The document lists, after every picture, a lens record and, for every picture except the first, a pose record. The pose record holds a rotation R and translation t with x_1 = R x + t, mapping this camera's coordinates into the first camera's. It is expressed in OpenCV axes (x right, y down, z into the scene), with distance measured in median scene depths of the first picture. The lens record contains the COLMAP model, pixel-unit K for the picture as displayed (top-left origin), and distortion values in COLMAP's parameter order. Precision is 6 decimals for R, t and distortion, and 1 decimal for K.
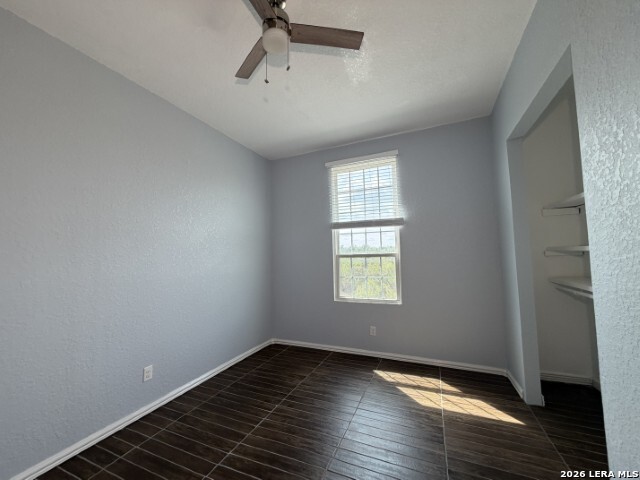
lens RADIAL K [[256.2, 0, 317.3], [0, 256.2, 240.0], [0, 0, 1]] dist [0.000992, 0.000031]
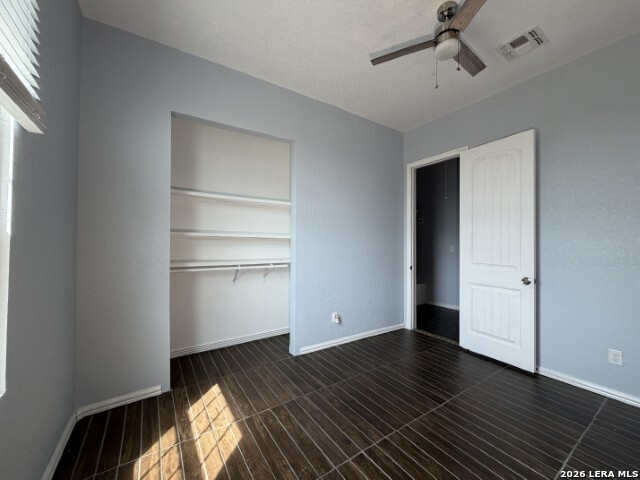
lens RADIAL K [[256.2, 0, 317.3], [0, 256.2, 240.0], [0, 0, 1]] dist [0.000992, 0.000031]
pose [[-0.840369, 0.030356, 0.541164, -0.192774], [-0.016245, 0.996571, -0.081129, 0.140969], [-0.541771, -0.076970, -0.836994, 1.577929]]
